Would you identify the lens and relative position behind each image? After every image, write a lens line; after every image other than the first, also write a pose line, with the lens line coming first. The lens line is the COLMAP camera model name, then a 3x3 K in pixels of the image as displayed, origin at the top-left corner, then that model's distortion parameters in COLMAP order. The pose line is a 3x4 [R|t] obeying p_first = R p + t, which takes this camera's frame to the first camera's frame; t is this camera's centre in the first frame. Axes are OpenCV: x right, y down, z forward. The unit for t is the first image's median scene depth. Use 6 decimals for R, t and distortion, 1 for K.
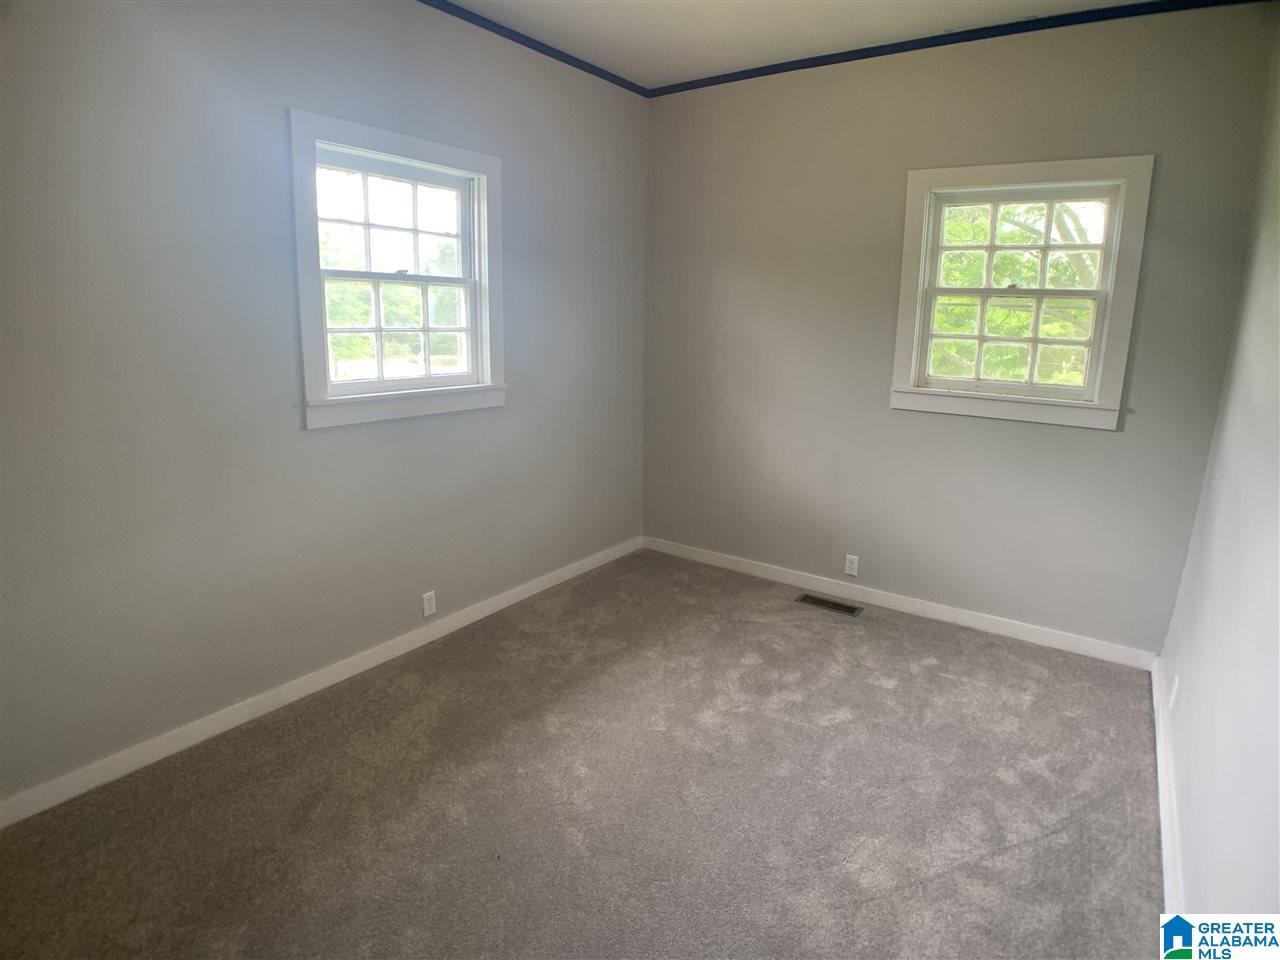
lens RADIAL K [[659.8, 0, 628.3], [0, 659.8, 465.7], [0, 0, 1]] dist [-0.078009, -0.000020]
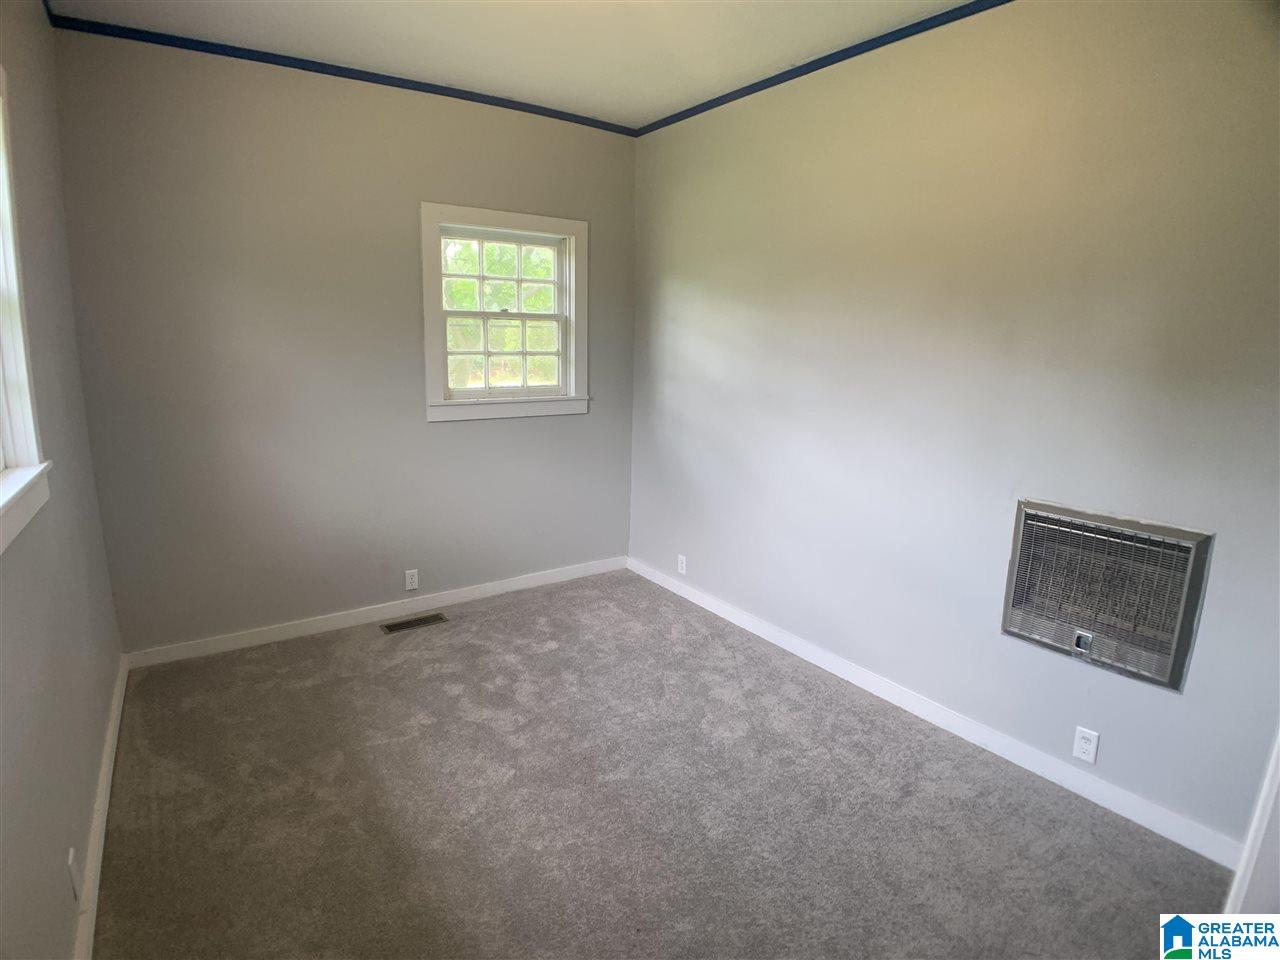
lens RADIAL K [[678.6, 0, 635.4], [0, 678.6, 475.0], [0, 0, 1]] dist [-0.093684, 0.020553]
pose [[0.327862, -0.194422, 0.924503, -0.564999], [0.191513, 0.971954, 0.136483, -0.097475], [-0.925110, 0.132307, 0.355902, 0.331870]]
